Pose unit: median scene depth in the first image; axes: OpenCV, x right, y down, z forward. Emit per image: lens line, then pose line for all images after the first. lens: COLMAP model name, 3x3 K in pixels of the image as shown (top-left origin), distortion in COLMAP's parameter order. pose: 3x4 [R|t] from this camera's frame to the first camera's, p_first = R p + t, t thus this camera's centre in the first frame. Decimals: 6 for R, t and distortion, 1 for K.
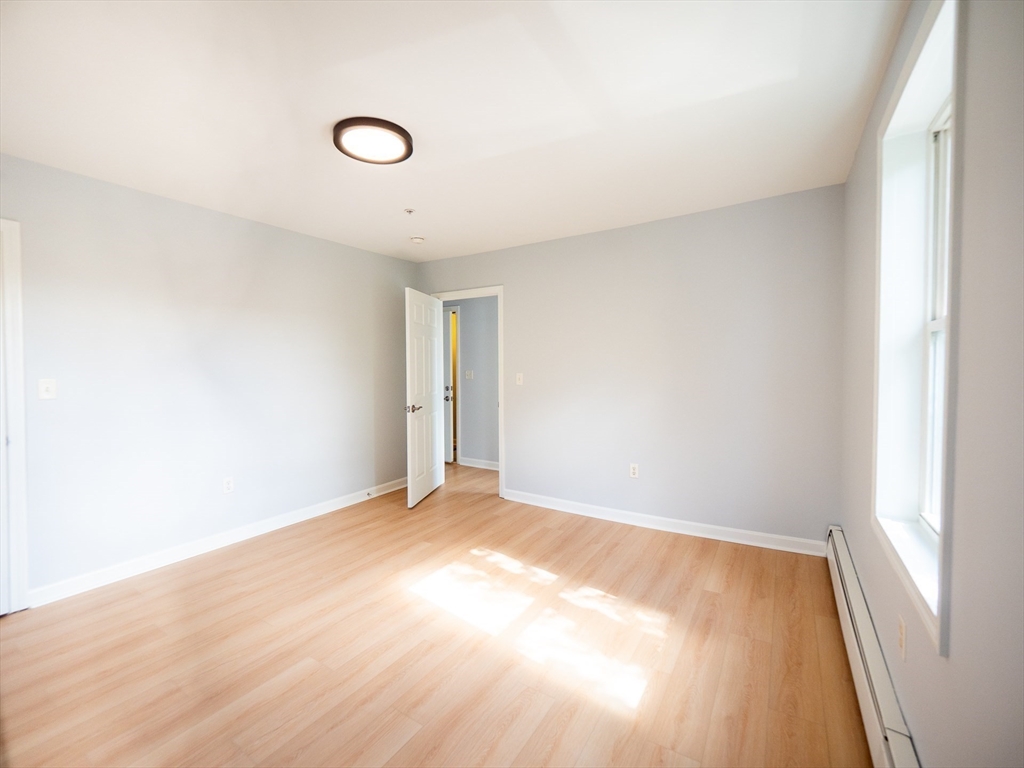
lens RADIAL K [[440.7, 0, 509.9], [0, 440.7, 373.4], [0, 0, 1]] dist [0.001118, -0.000182]
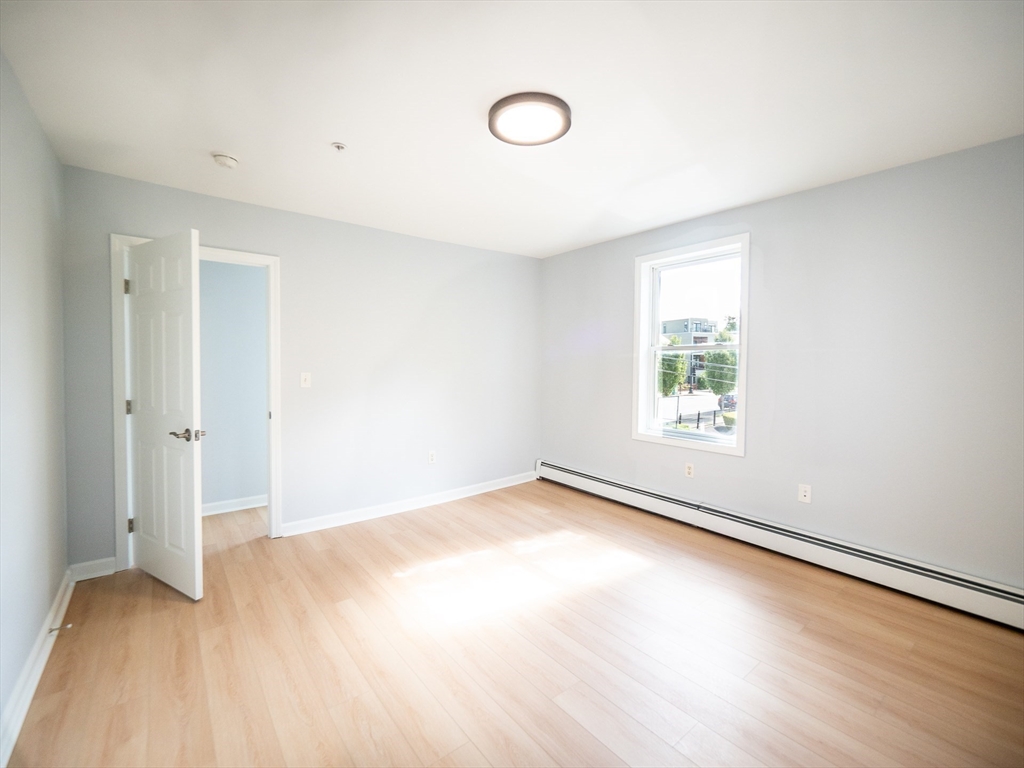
lens RADIAL K [[440.7, 0, 509.9], [0, 440.7, 373.4], [0, 0, 1]] dist [0.001118, -0.000182]
pose [[0.320068, -0.010926, 0.947332, -0.817163], [0.016641, 0.999844, 0.005910, 0.004365], [-0.947248, 0.013873, 0.320200, 0.509225]]
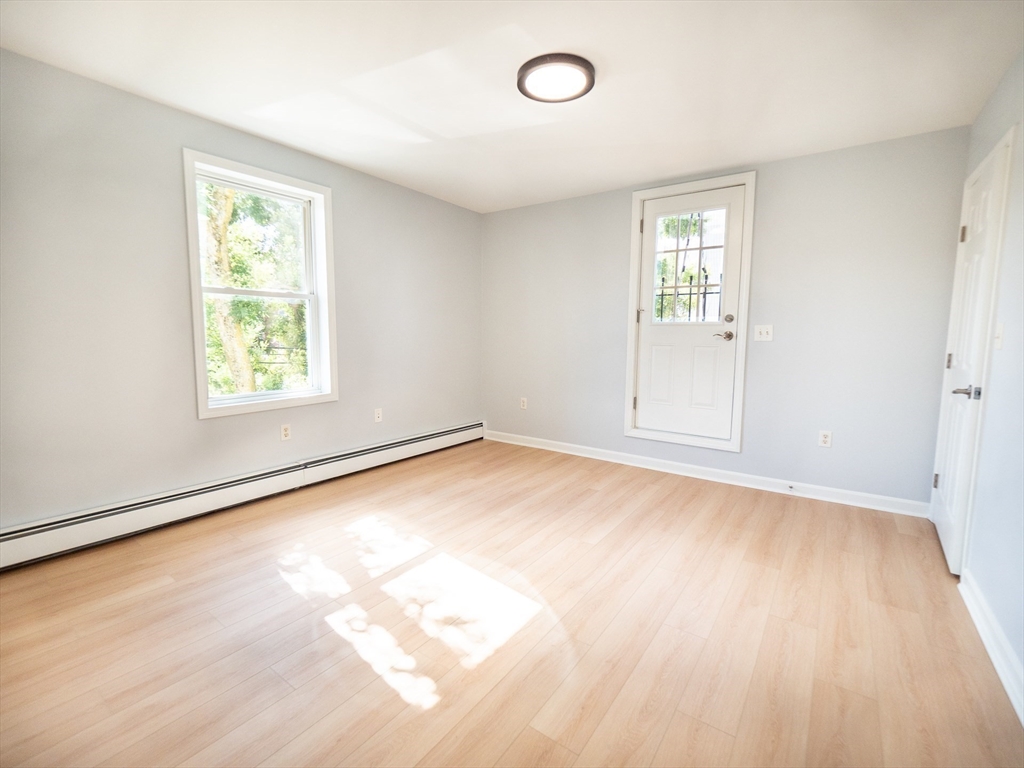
lens RADIAL K [[444.9, 0, 509.6], [0, 444.9, 374.8], [0, 0, 1]] dist [0.013906, -0.008673]
pose [[-0.998065, -0.009059, 0.061519, -0.183965], [-0.001435, 0.992423, 0.122861, 0.006260], [-0.062165, 0.122535, -0.990515, 1.410174]]
